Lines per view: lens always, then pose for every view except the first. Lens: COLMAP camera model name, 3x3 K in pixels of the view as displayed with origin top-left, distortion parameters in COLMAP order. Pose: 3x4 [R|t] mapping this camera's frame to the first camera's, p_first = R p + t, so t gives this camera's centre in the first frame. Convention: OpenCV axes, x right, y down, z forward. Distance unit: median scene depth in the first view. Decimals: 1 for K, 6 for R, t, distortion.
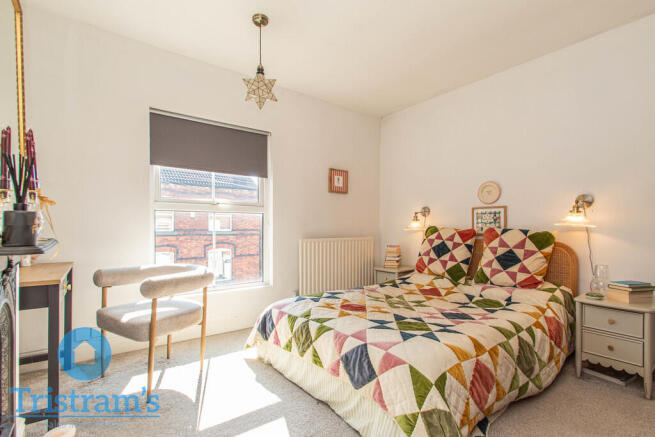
lens RADIAL K [[310.0, 0, 329.4], [0, 310.0, 223.2], [0, 0, 1]] dist [-0.000780, 0.000117]
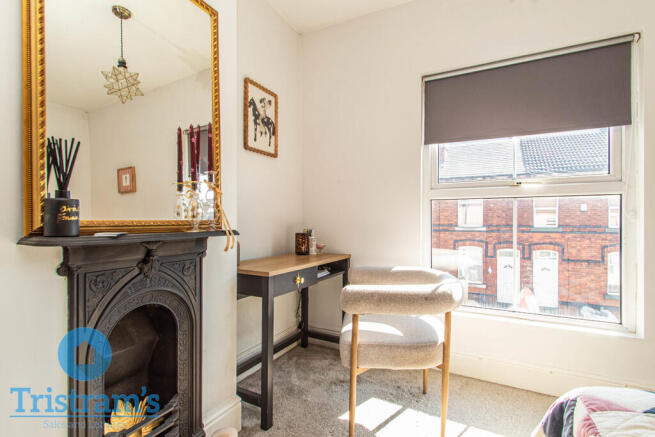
lens RADIAL K [[310.0, 0, 325.7], [0, 310.0, 220.2], [0, 0, 1]] dist [-0.000780, 0.000117]
pose [[0.426486, -0.003590, -0.904487, 0.046192], [0.007988, 0.999968, -0.000203, 0.008211], [0.904459, -0.007138, 0.426501, 0.324465]]
